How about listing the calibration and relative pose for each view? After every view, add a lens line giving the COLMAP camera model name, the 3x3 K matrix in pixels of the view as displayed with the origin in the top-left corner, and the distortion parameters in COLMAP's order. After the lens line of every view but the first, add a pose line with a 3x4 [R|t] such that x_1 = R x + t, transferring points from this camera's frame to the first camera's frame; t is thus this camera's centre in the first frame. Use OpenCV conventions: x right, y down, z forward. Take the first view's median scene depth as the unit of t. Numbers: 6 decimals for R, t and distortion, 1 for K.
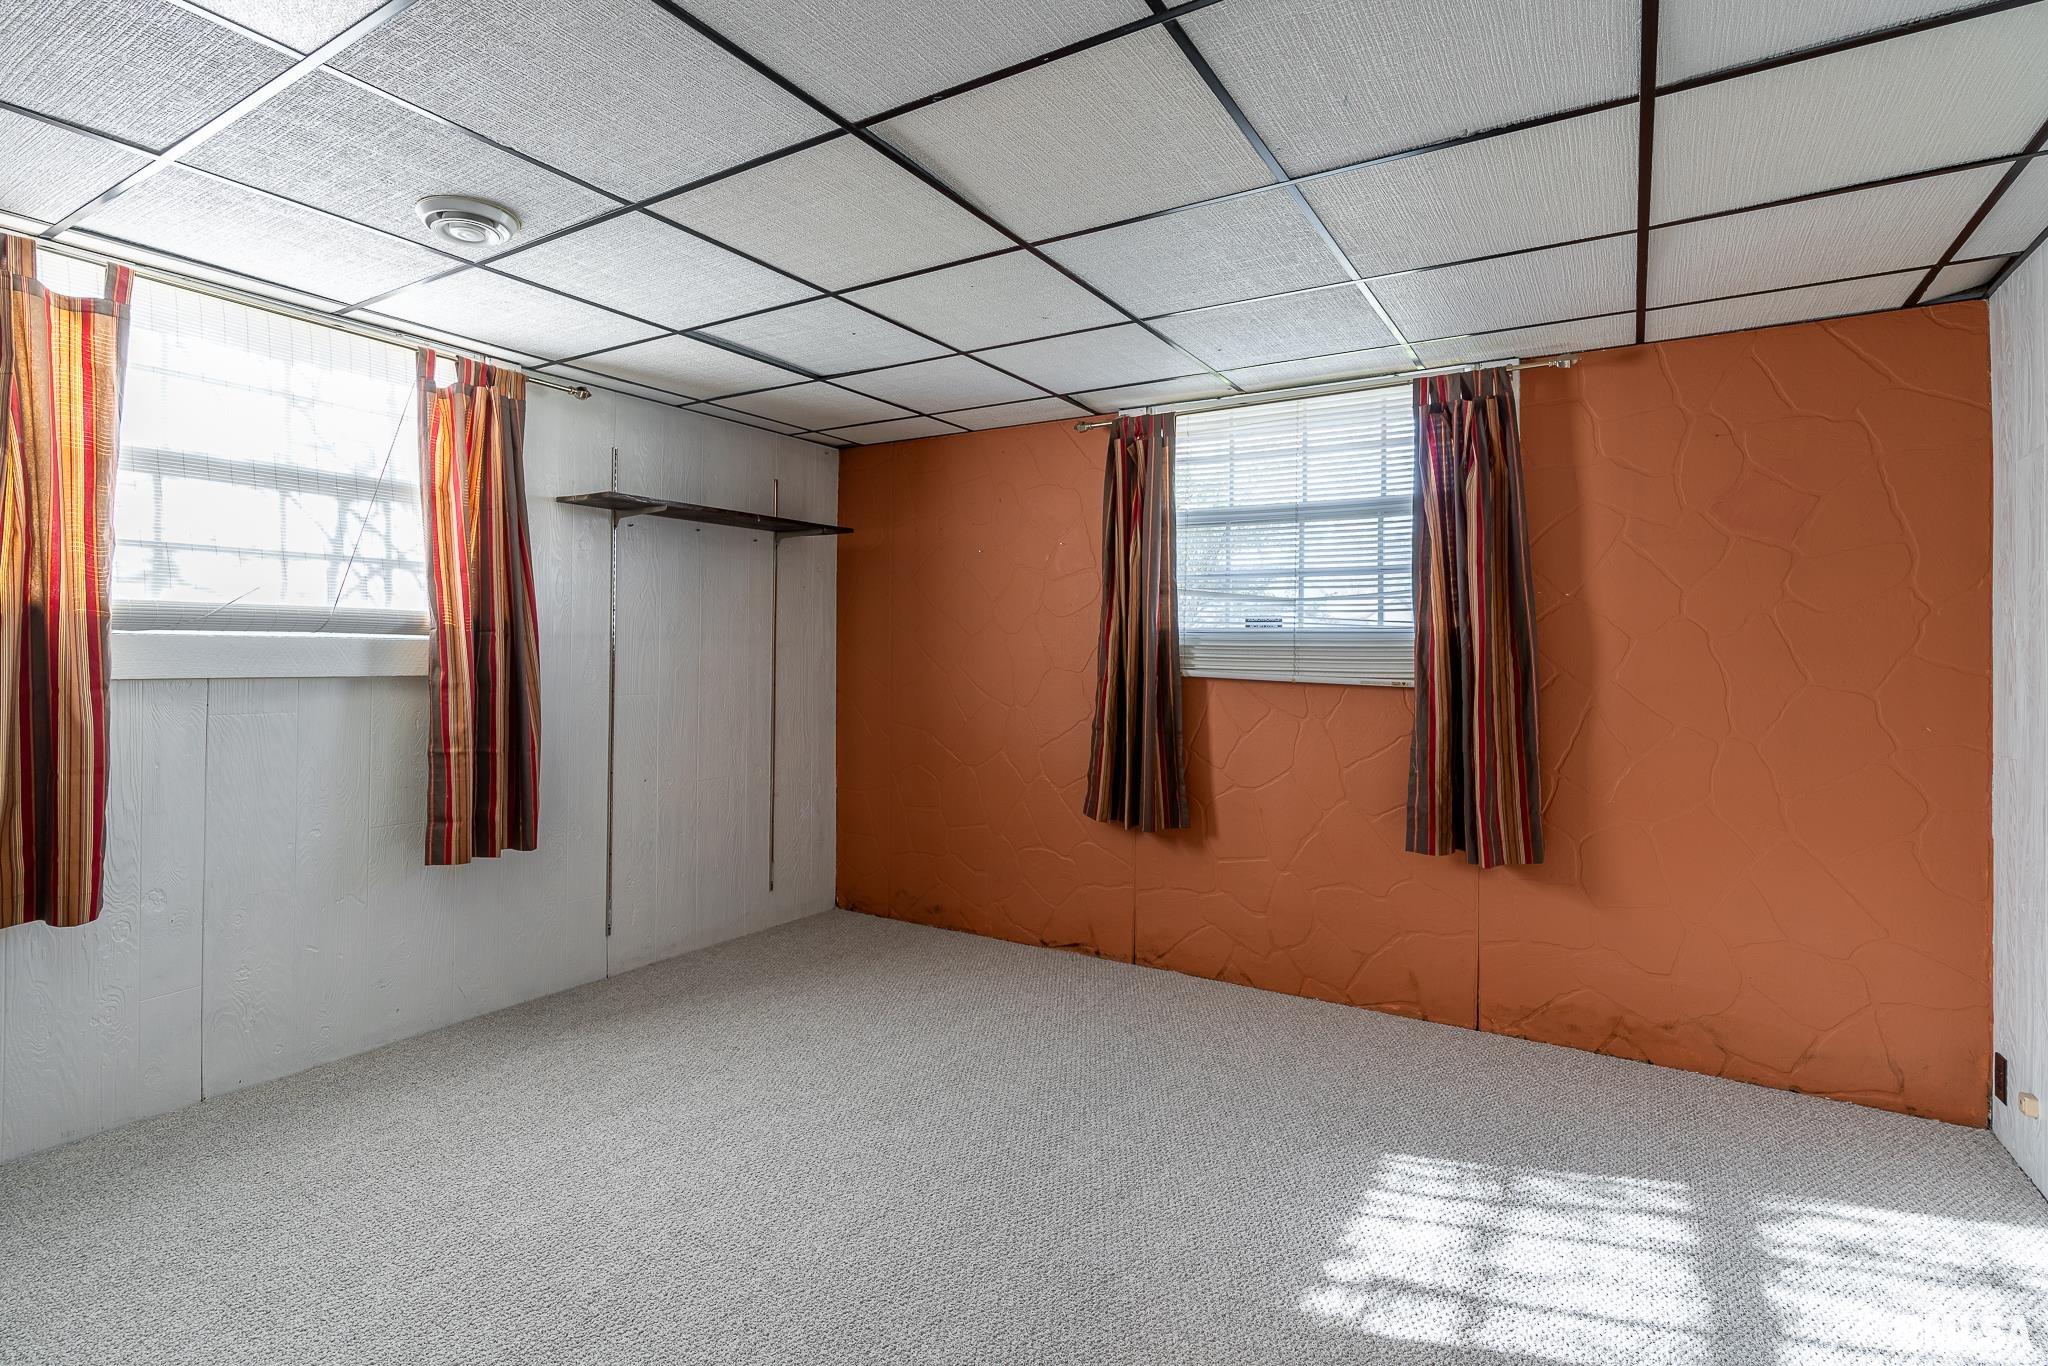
lens RADIAL K [[993.0, 0, 1025.3], [0, 993.0, 666.5], [0, 0, 1]] dist [-0.021718, 0.000350]
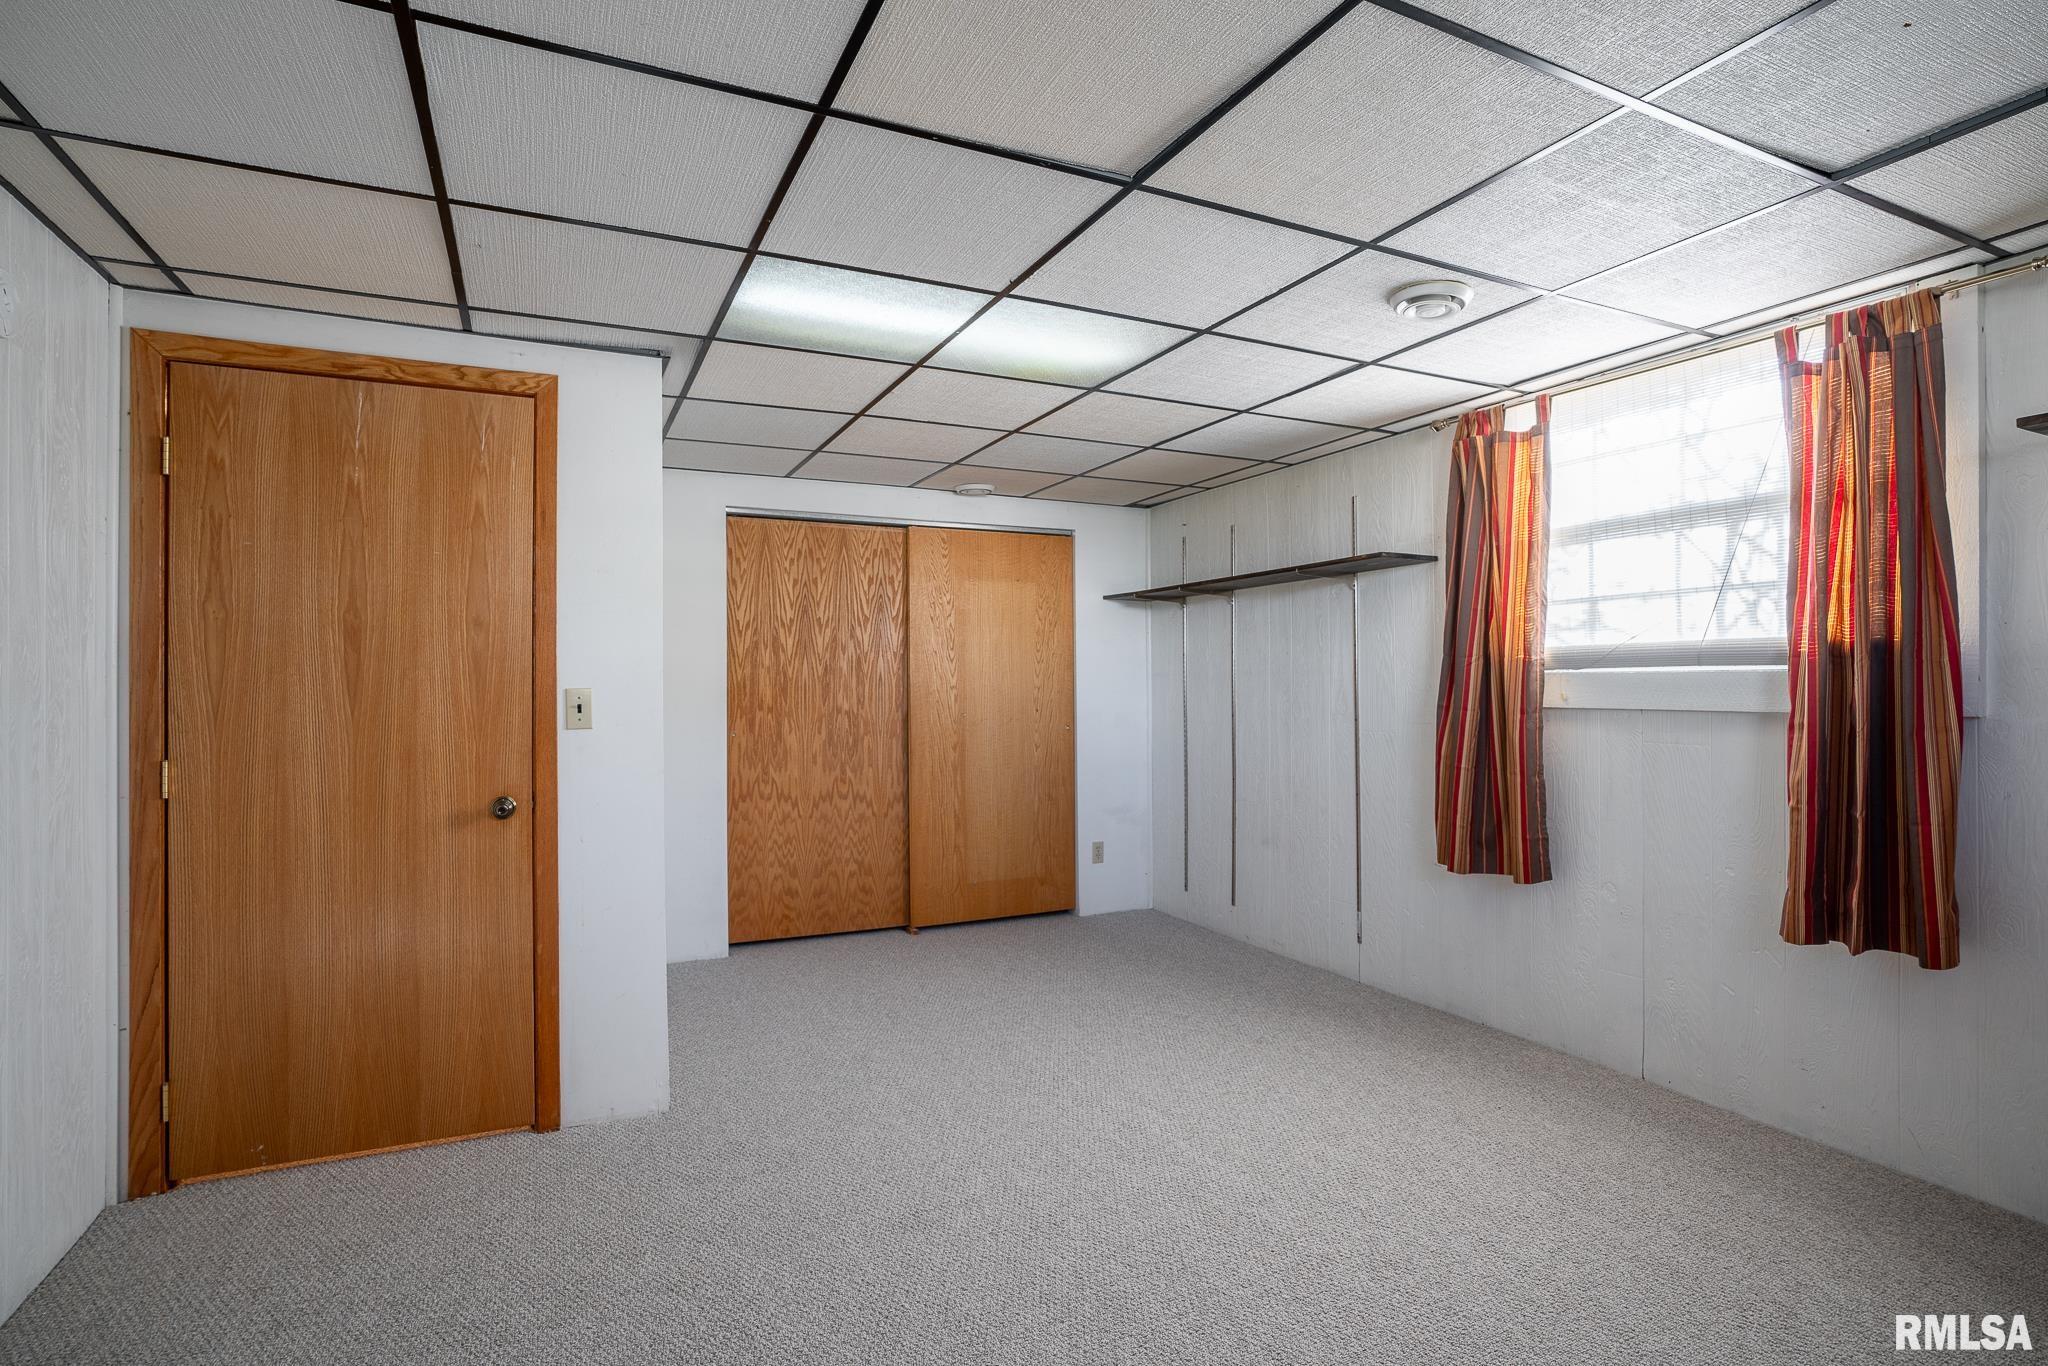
lens RADIAL K [[993.0, 0, 1030.6], [0, 993.0, 684.3], [0, 0, 1]] dist [-0.021718, 0.000350]
pose [[-0.558561, 0.004337, -0.829452, 0.493589], [-0.005722, 0.999942, 0.009082, -0.021554], [0.829444, 0.009819, -0.558504, 1.007284]]
